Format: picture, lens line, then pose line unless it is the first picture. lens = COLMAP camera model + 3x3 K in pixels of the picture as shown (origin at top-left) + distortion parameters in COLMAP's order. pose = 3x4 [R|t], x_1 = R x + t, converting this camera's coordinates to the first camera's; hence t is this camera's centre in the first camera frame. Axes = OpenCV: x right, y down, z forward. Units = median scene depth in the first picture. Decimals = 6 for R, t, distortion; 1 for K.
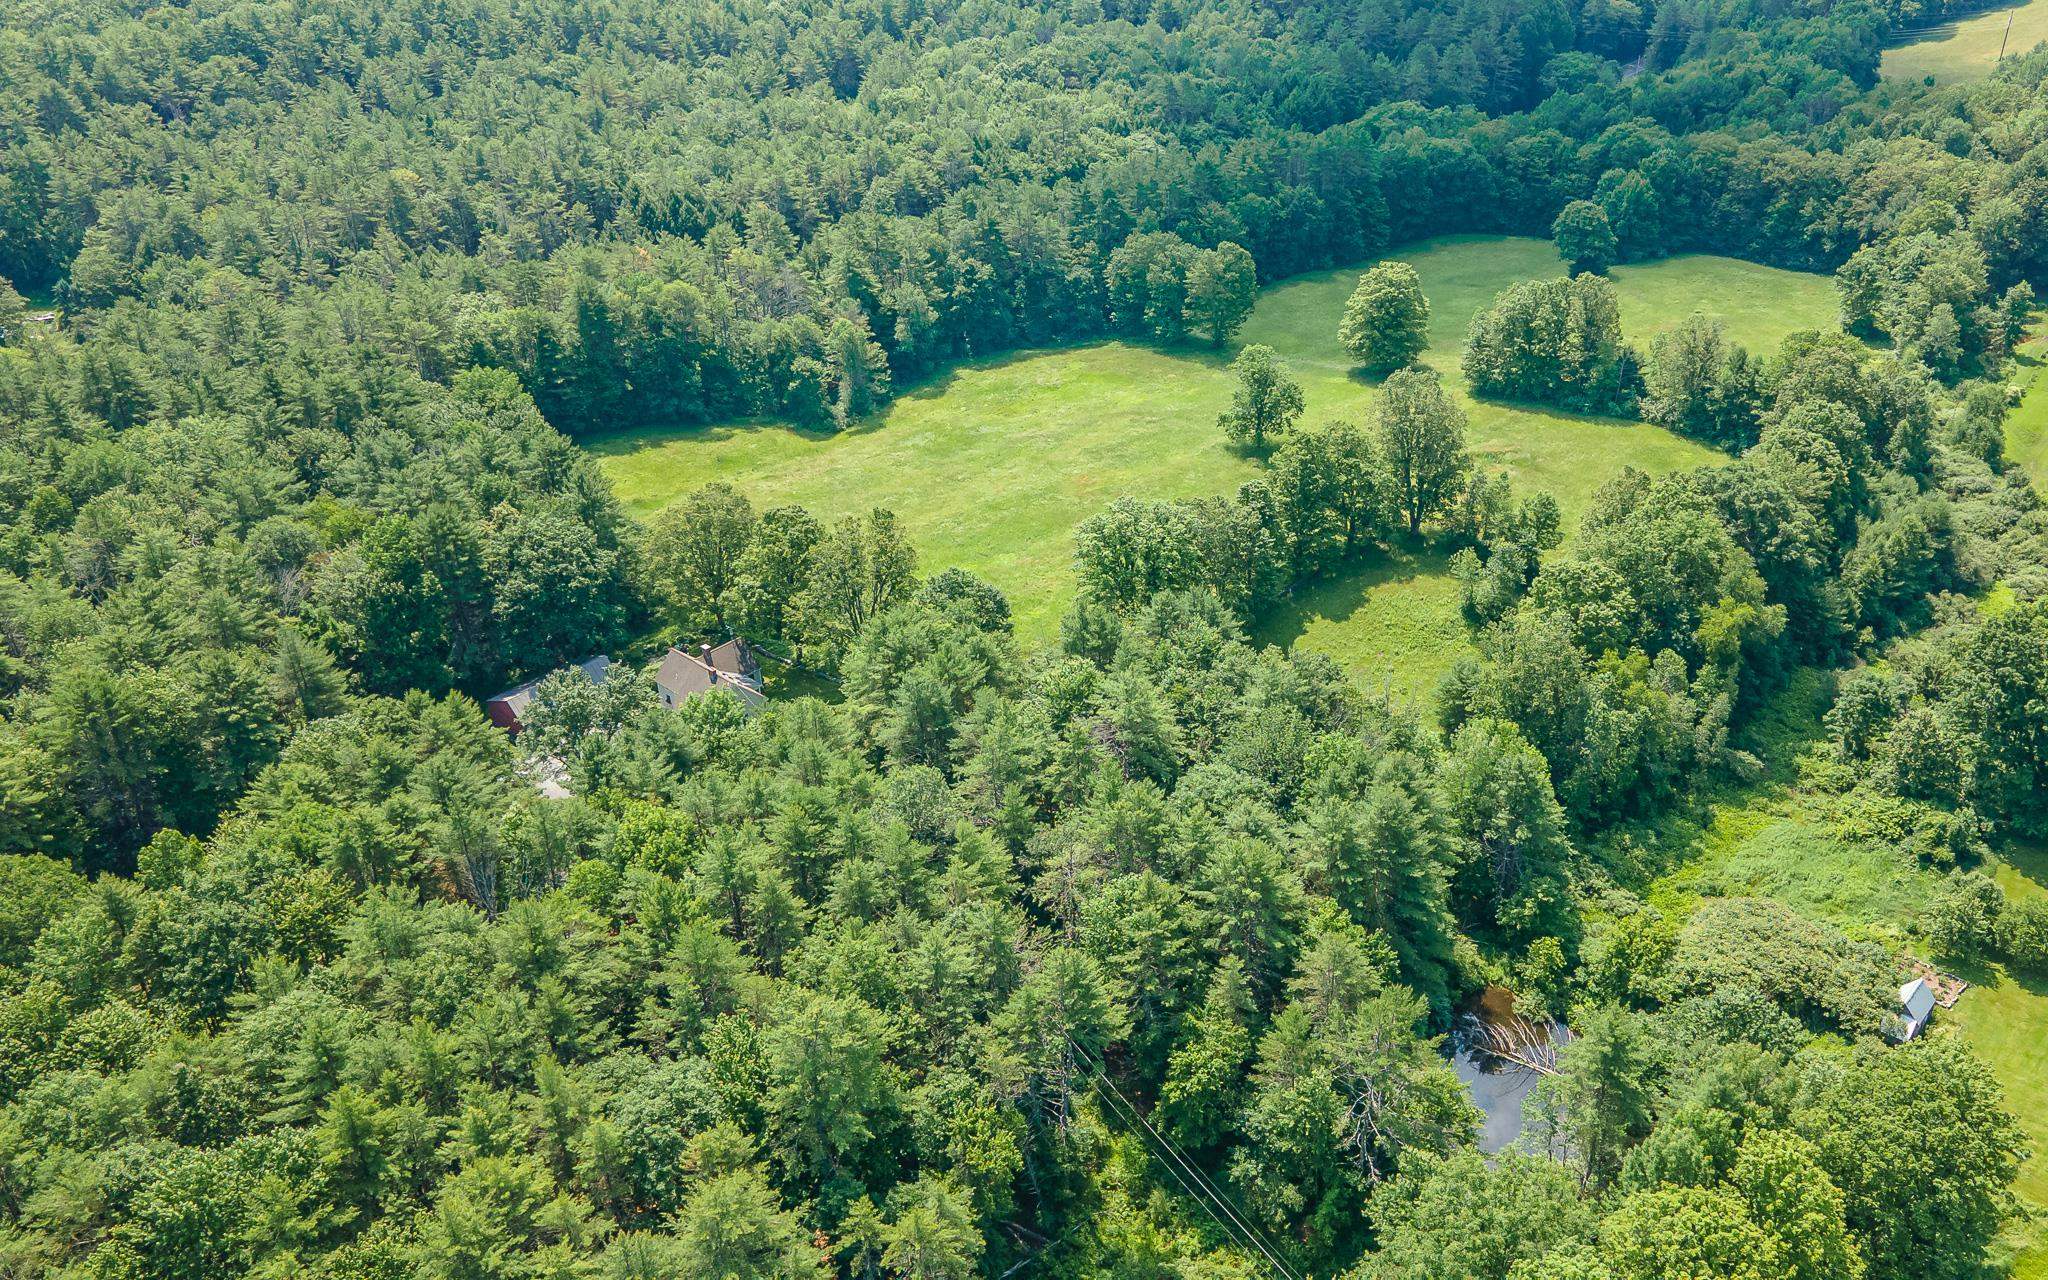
lens RADIAL K [[1715.3, 0, 1024.0], [0, 1715.3, 640.0], [0, 0, 1]] dist [-0.012193, 0.064968]
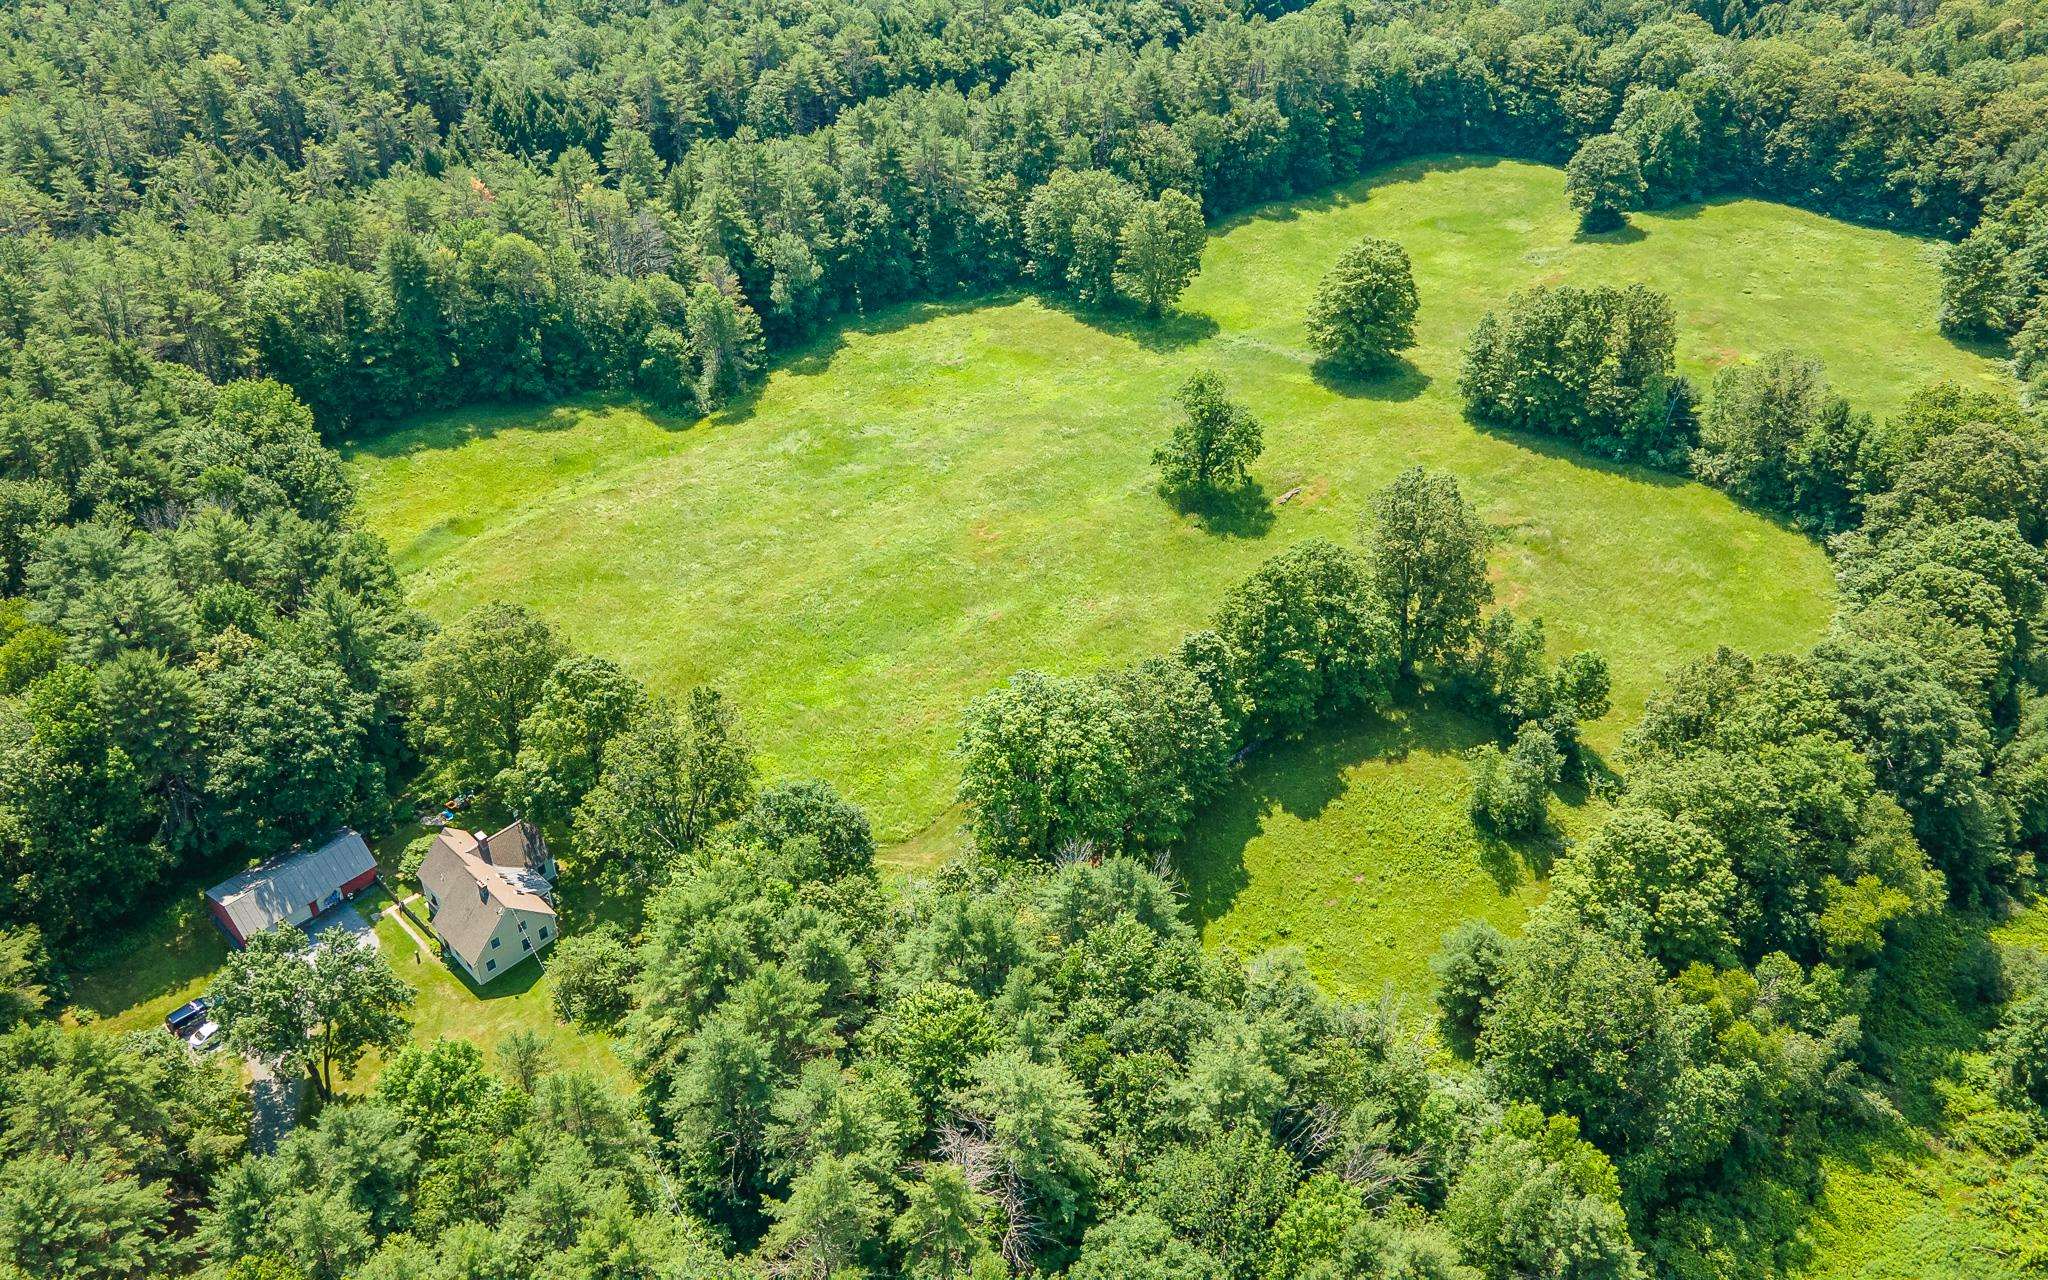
lens RADIAL K [[1591.6, 0, 845.5], [0, 1591.6, 640.8], [0, 0, 1]] dist [-0.000850, 0.047647]
pose [[0.997954, 0.039201, -0.050512, 0.008229], [-0.031477, 0.988852, 0.145534, -0.129066], [0.055654, -0.143646, 0.988063, 0.205545]]
